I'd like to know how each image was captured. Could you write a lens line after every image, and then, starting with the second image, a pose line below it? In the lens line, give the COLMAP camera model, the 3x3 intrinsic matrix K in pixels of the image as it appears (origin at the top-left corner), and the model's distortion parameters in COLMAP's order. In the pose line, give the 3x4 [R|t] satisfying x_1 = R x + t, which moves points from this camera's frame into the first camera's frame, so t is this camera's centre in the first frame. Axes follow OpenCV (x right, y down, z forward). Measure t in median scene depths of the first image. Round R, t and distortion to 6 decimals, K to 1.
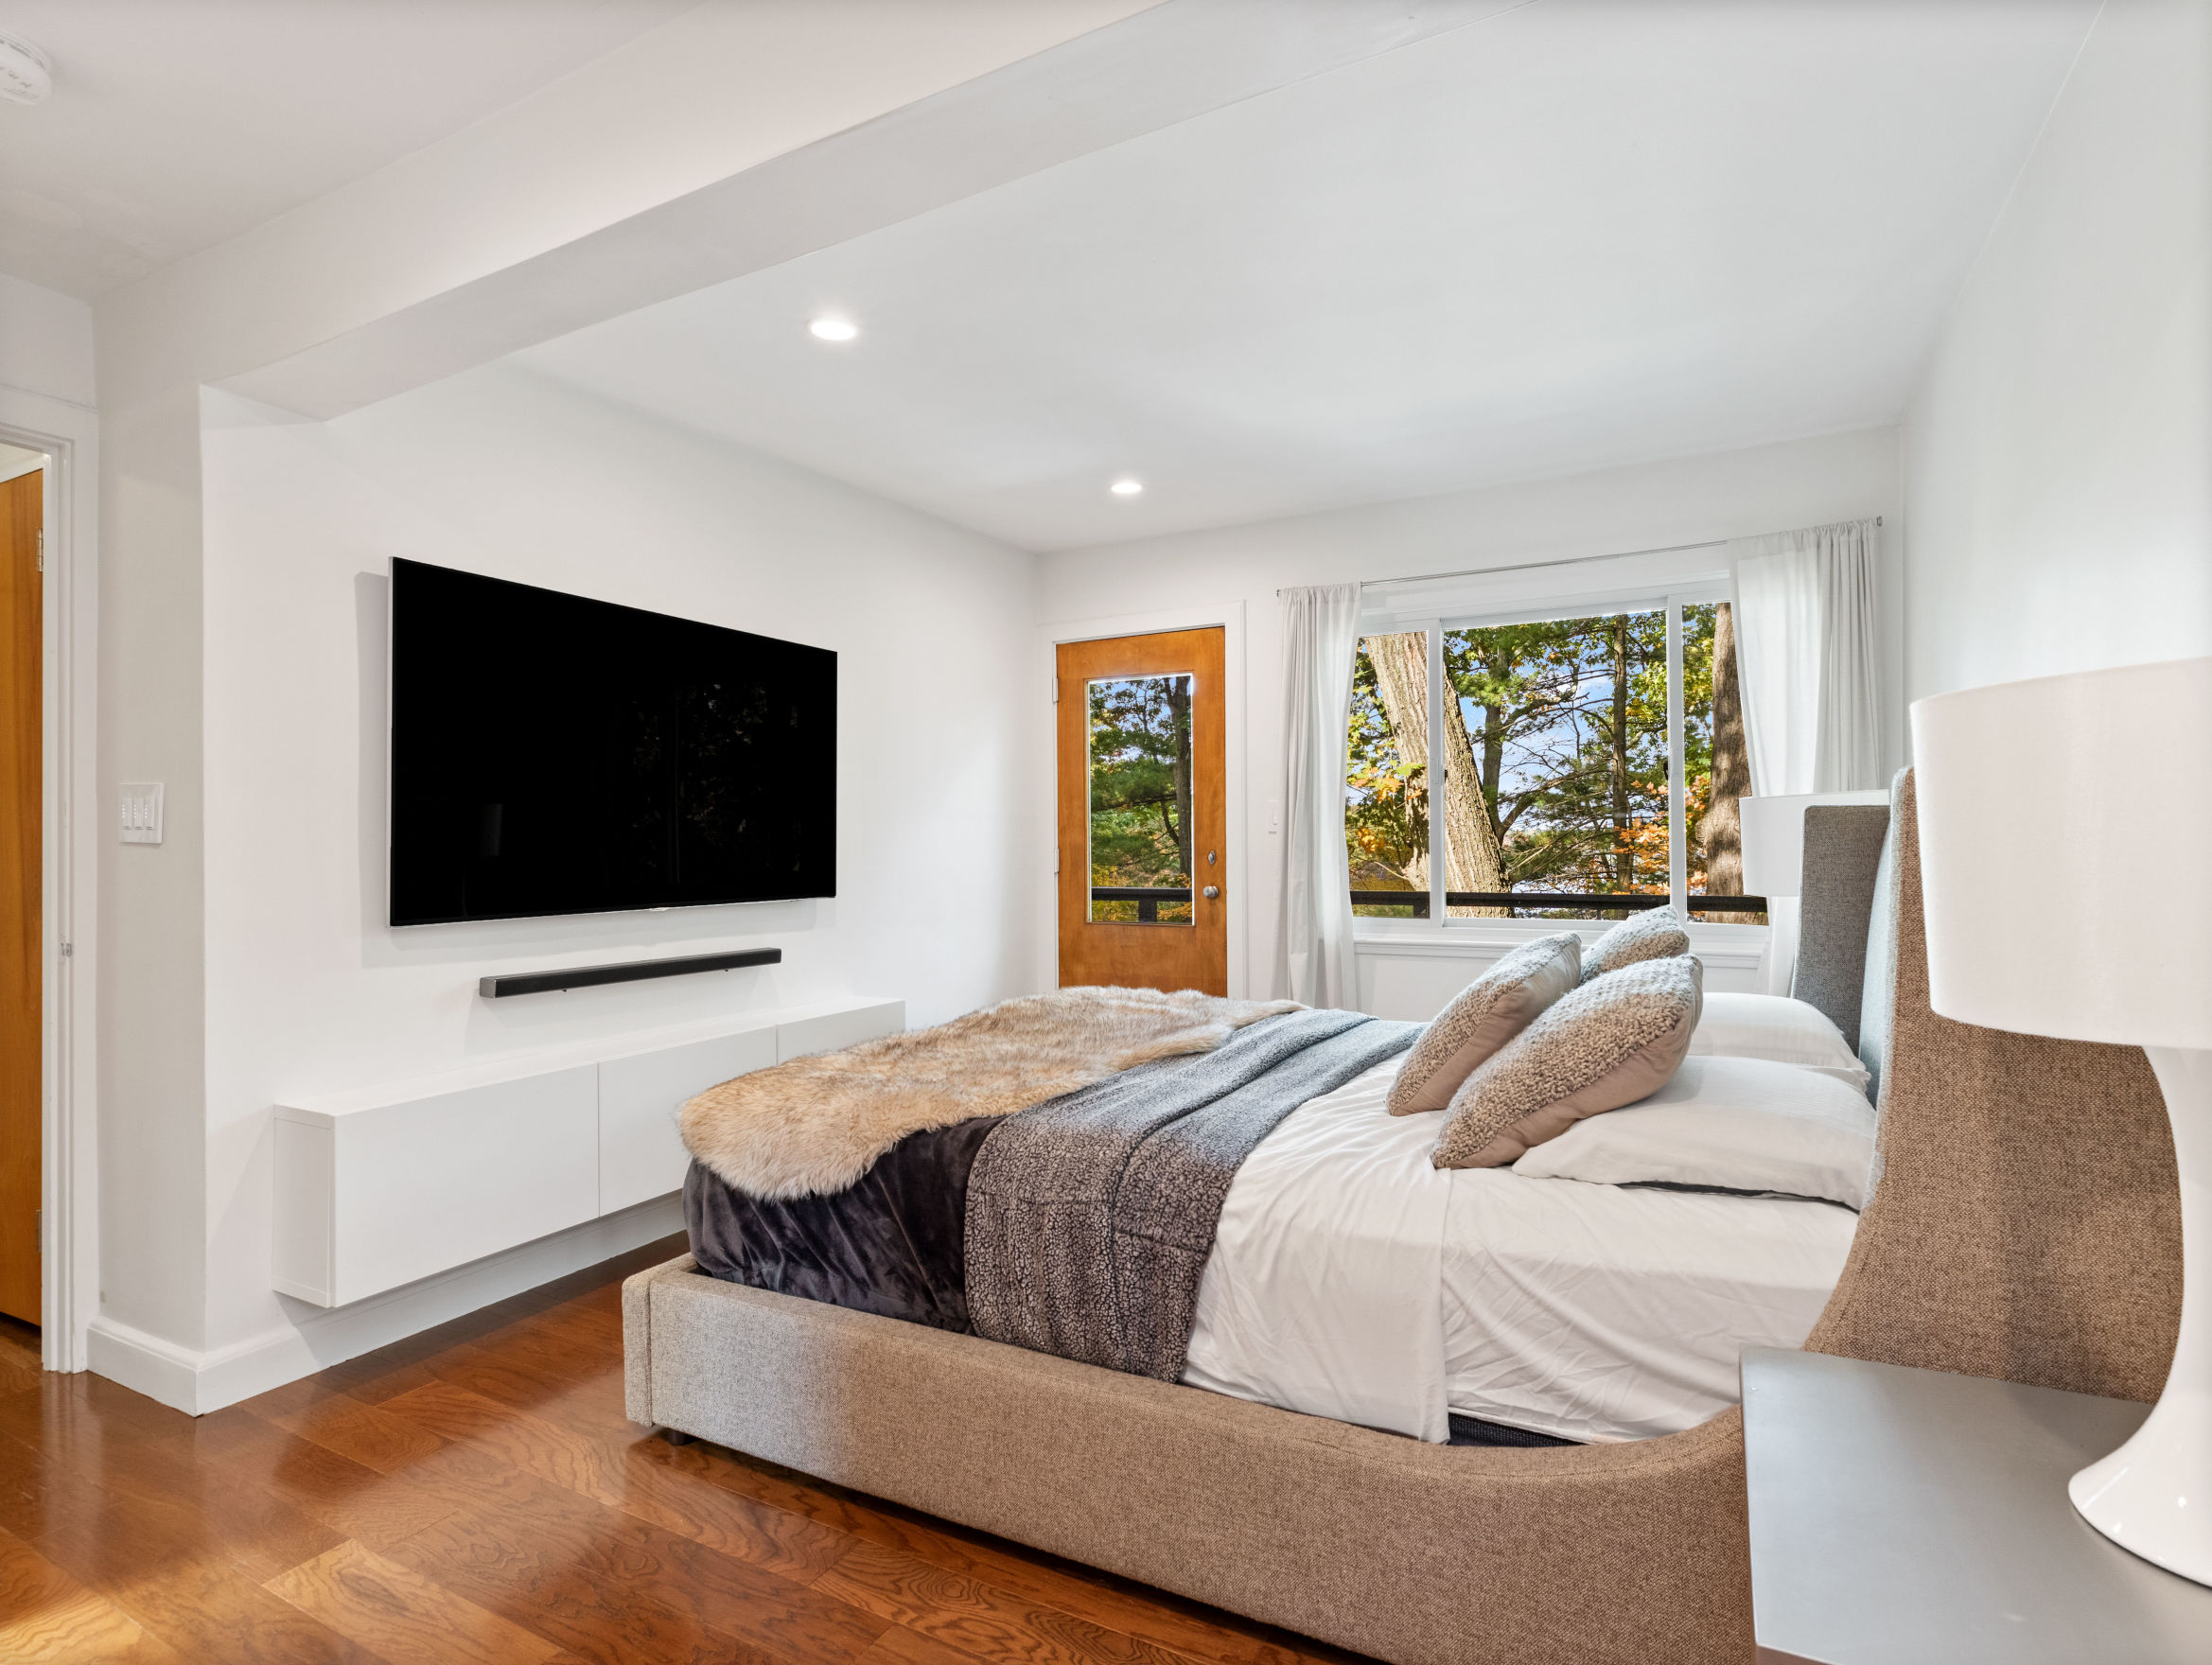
lens RADIAL K [[1068.9, 0, 1109.5], [0, 1068.9, 845.0], [0, 0, 1]] dist [-0.002482, -0.000259]
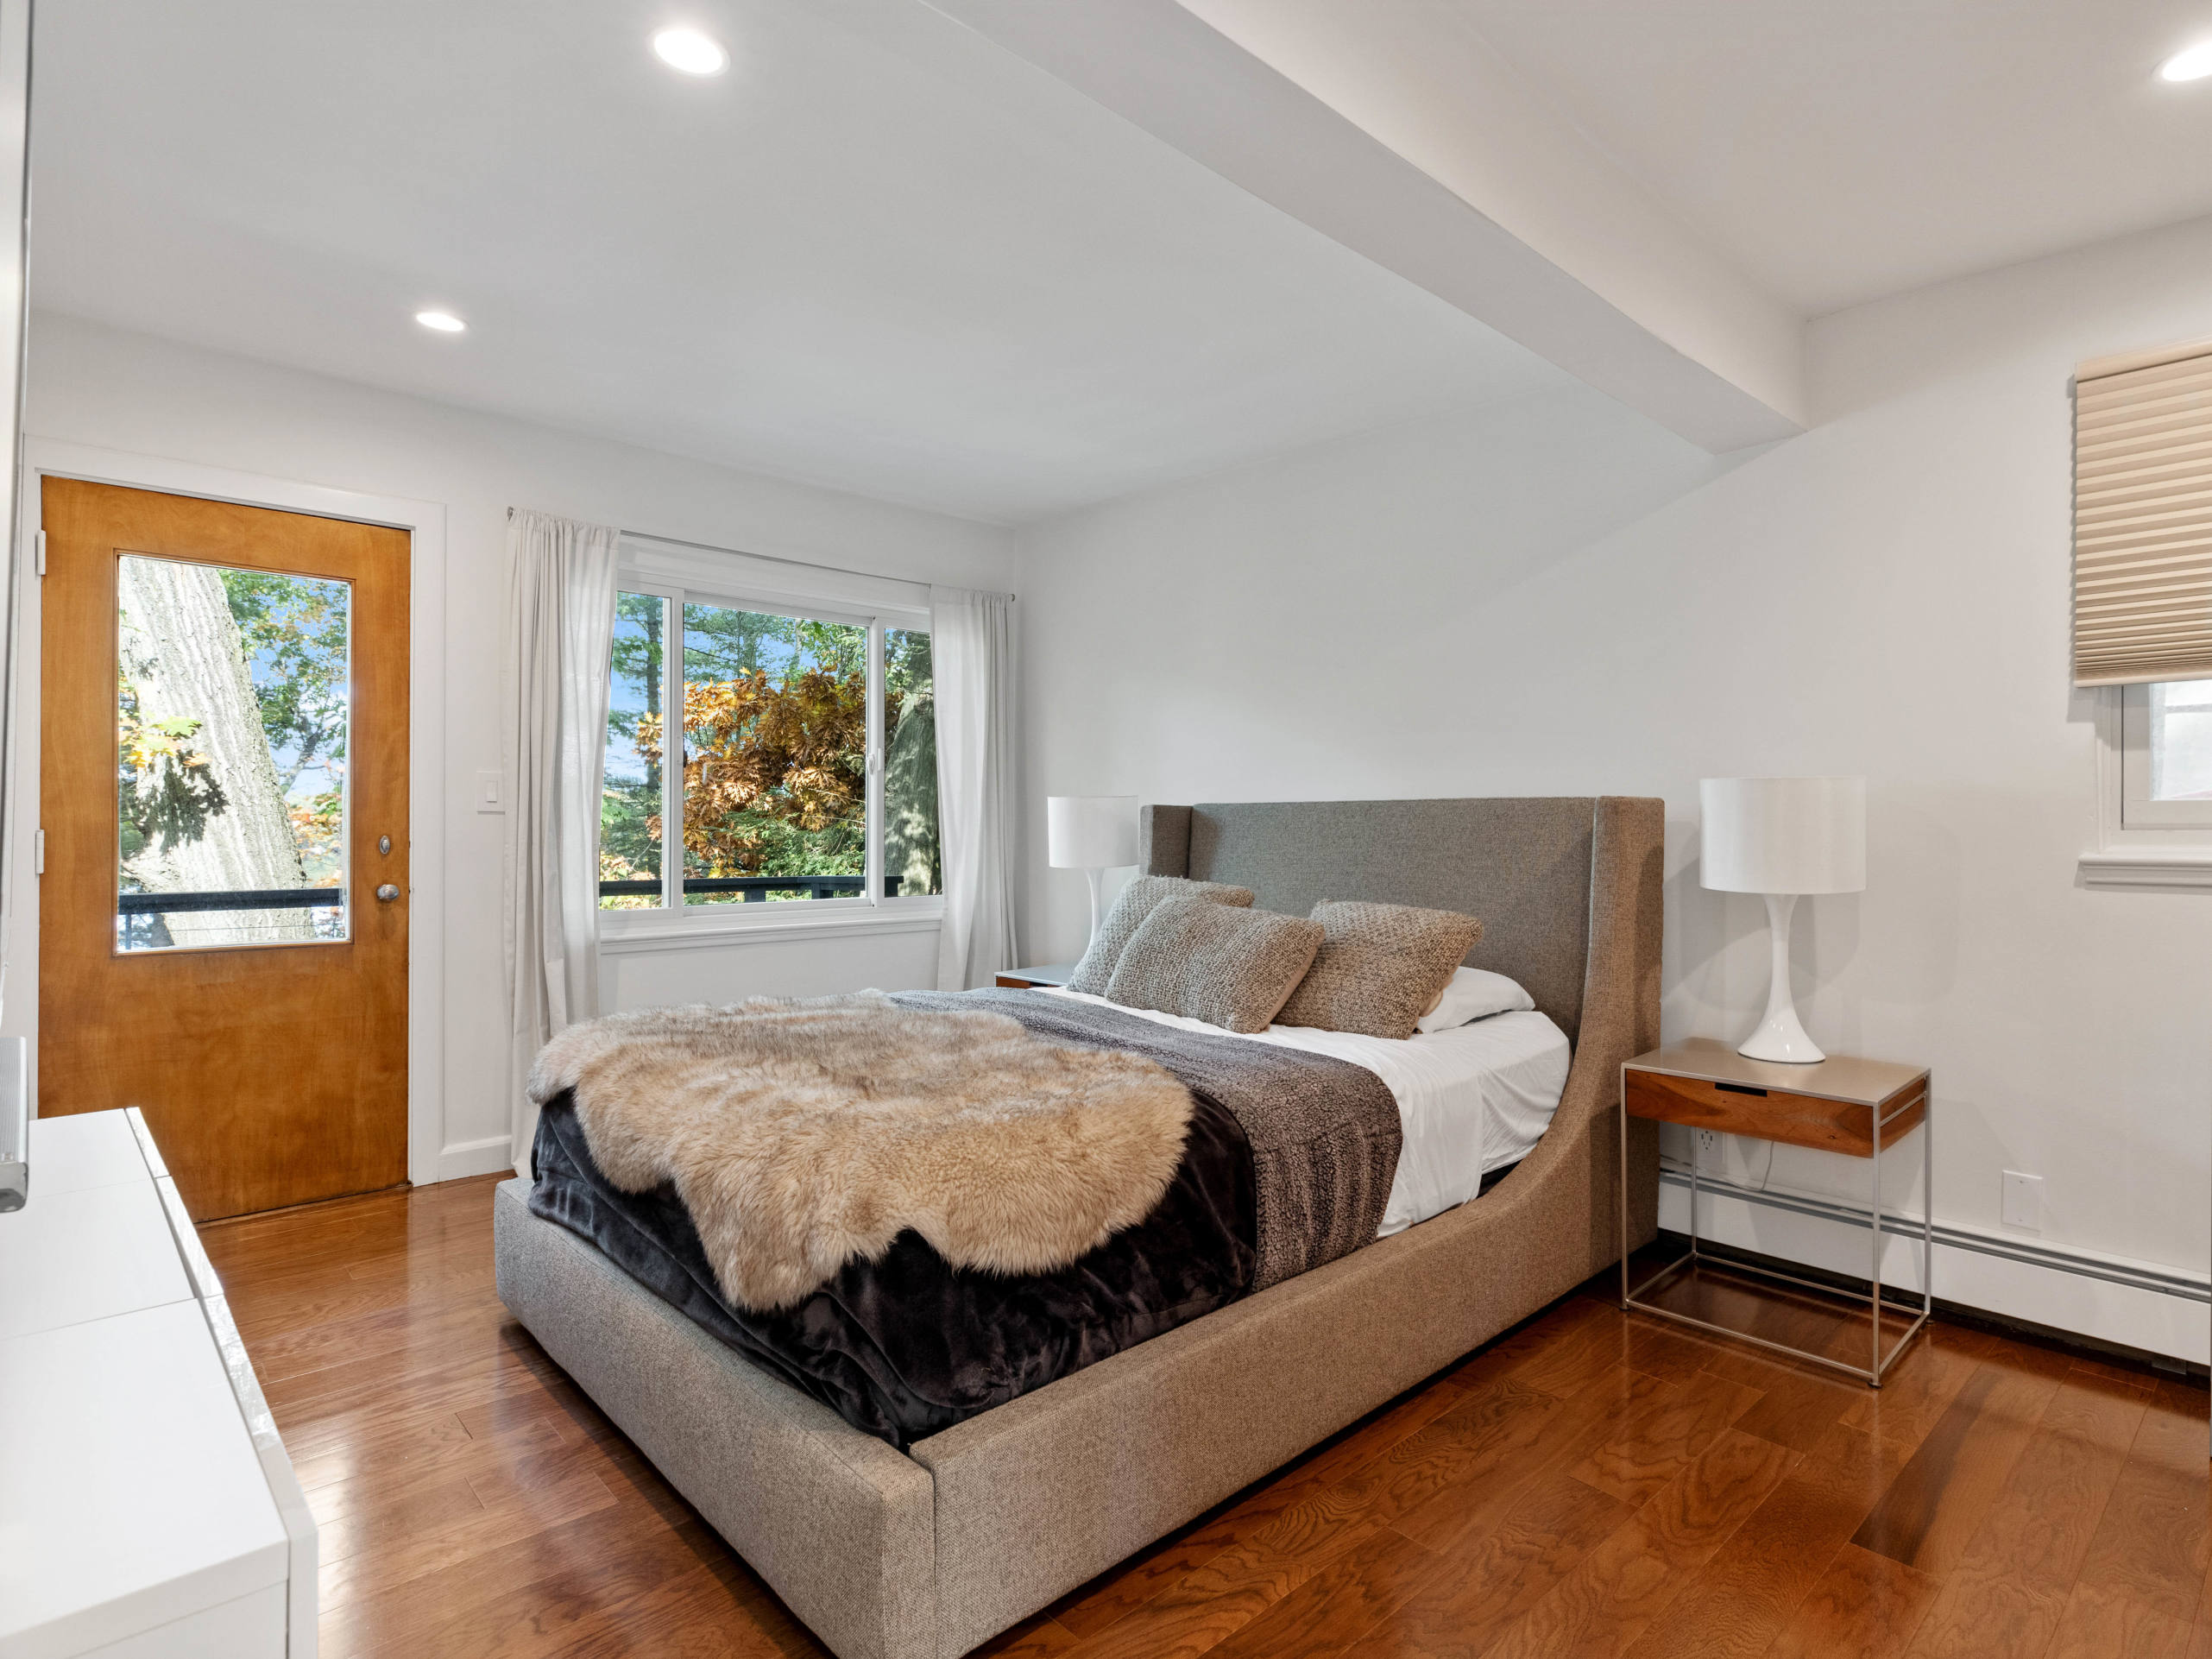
lens RADIAL K [[1131.2, 0, 1111.5], [0, 1131.2, 836.9], [0, 0, 1]] dist [0.006569, -0.000238]
pose [[0.363788, -0.000994, 0.931481, -0.521068], [-0.002996, 0.999993, 0.002237, 0.003655], [-0.931477, -0.003605, 0.363782, 0.311906]]
